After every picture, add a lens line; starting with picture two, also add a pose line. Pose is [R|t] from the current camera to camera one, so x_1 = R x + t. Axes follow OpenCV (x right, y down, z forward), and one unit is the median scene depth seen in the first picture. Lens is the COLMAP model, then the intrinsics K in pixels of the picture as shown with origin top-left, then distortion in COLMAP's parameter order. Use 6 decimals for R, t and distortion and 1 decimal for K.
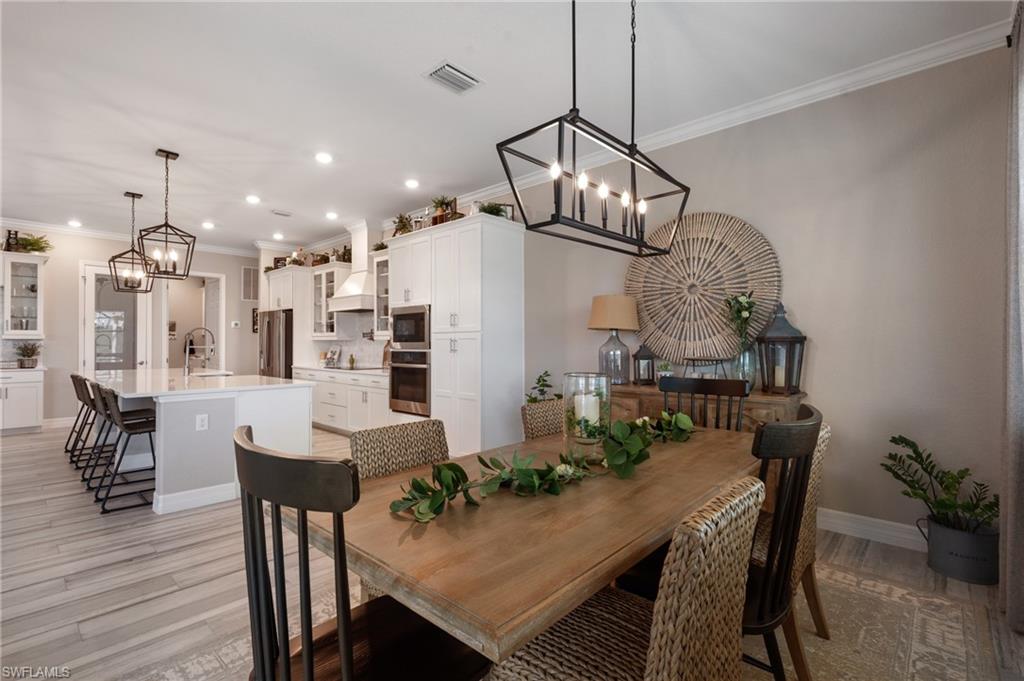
lens RADIAL K [[478.2, 0, 512.0], [0, 478.2, 340.5], [0, 0, 1]] dist [-0.003413, -0.000074]
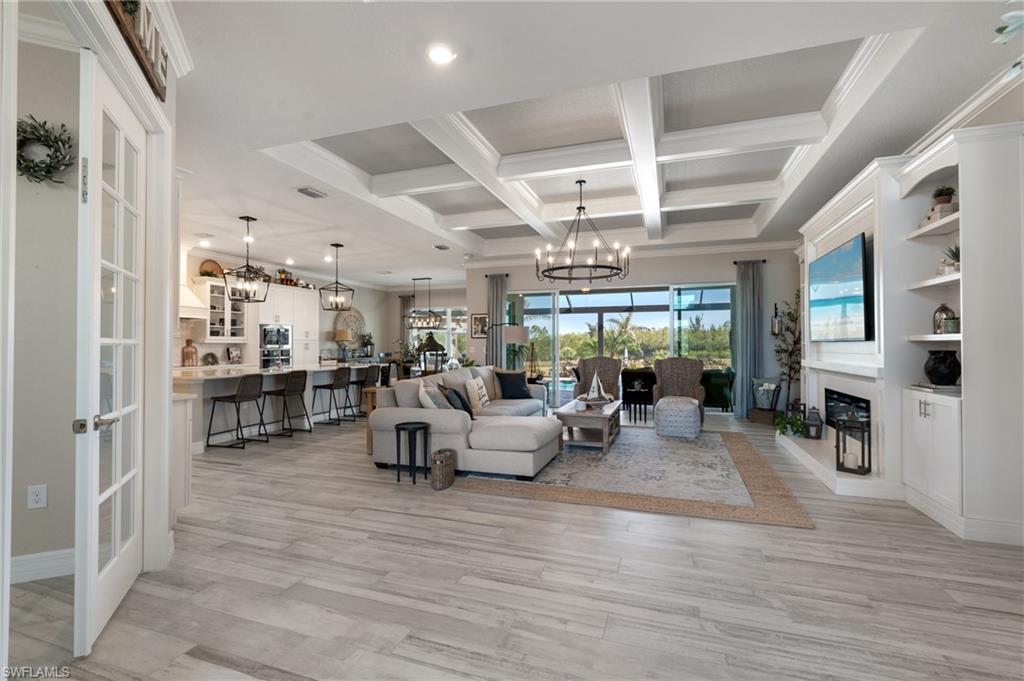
lens RADIAL K [[455.7, 0, 510.7], [0, 455.7, 338.5], [0, 0, 1]] dist [-0.004802, -0.000126]
pose [[-0.403931, 0.013111, 0.914695, -2.136768], [-0.002122, 0.999881, -0.015269, 0.004942], [-0.914787, -0.008109, -0.403855, 0.887340]]
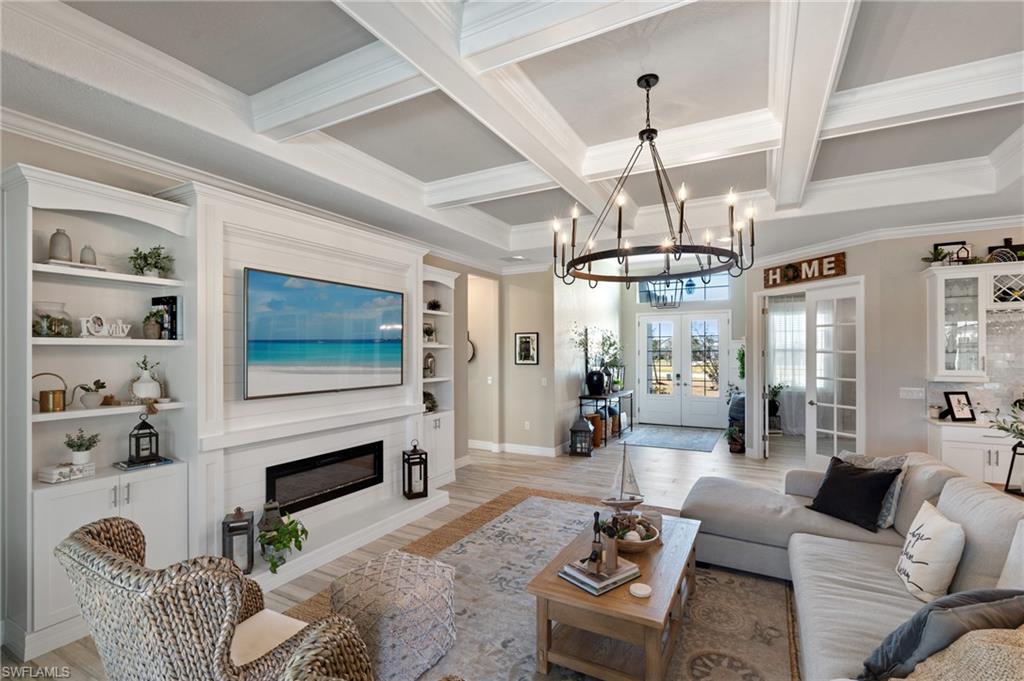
lens RADIAL K [[465.6, 0, 507.2], [0, 465.6, 354.5], [0, 0, 1]] dist [-0.003976, -0.000138]
pose [[0.252094, 0.002185, -0.967700, -0.764881], [0.008710, 0.999952, 0.004526, -0.066621], [0.967664, -0.009570, 0.252063, 0.020099]]
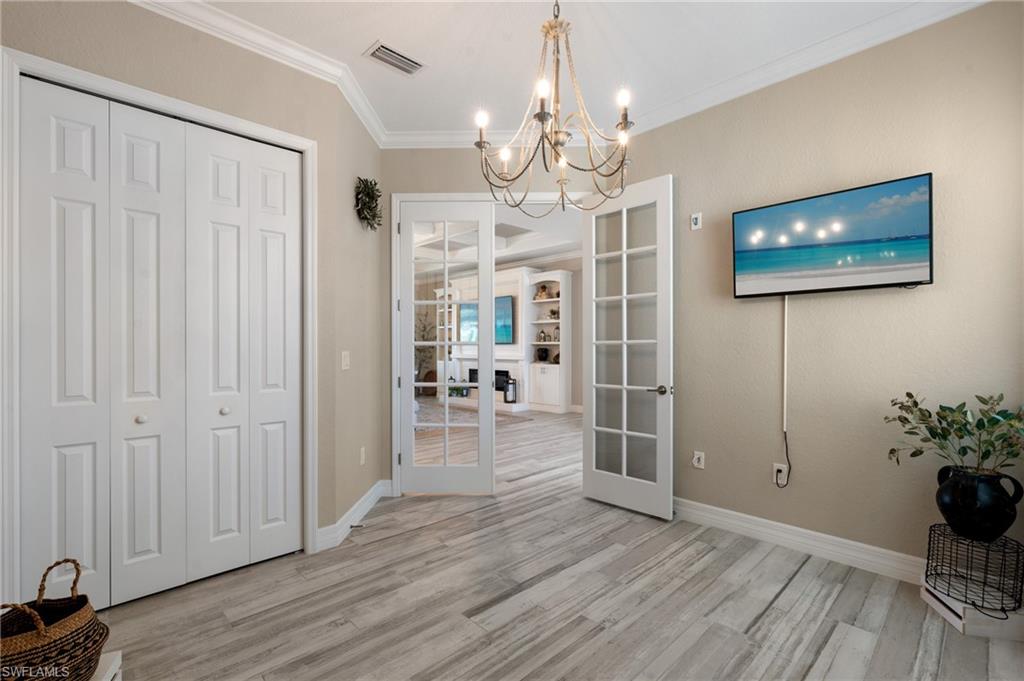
lens RADIAL K [[460.5, 0, 511.9], [0, 460.5, 347.5], [0, 0, 1]] dist [-0.005293, 0.000247]
pose [[-0.999102, 0.001420, 0.042338, -1.759297], [0.001466, 0.999998, 0.001063, 0.007007], [-0.042337, 0.001124, -0.999103, 1.753386]]
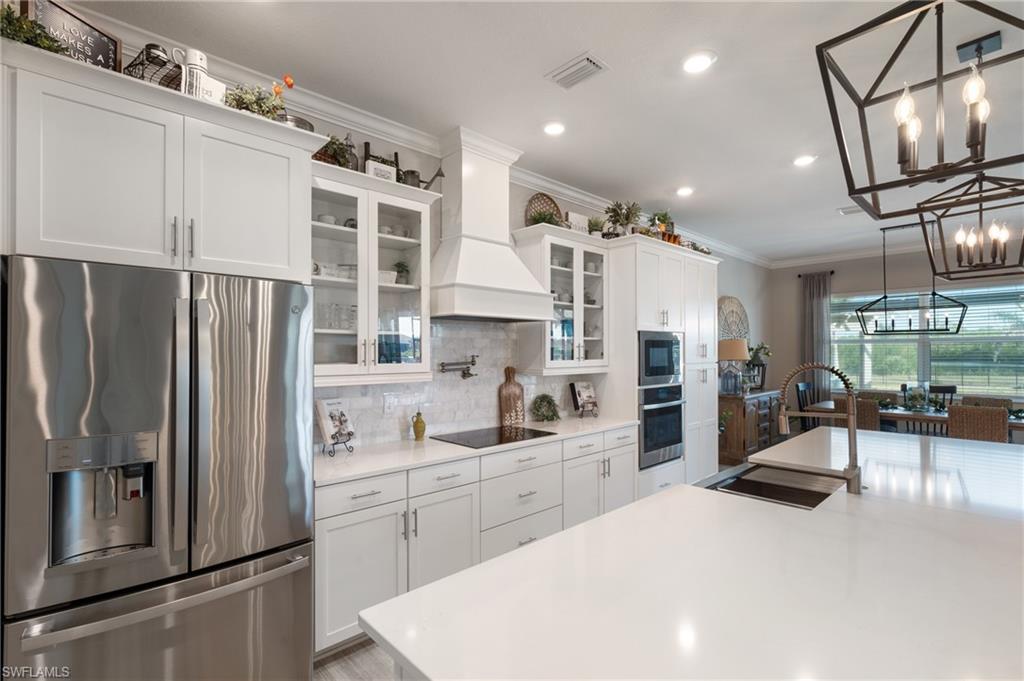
lens RADIAL K [[476.3, 0, 509.2], [0, 476.3, 351.1], [0, 0, 1]] dist [-0.001313, 0.000026]
pose [[0.069787, 0.005653, 0.997546, -1.035589], [-0.000500, 0.999984, -0.005632, -0.032925], [-0.997562, -0.000106, 0.069789, 1.206310]]
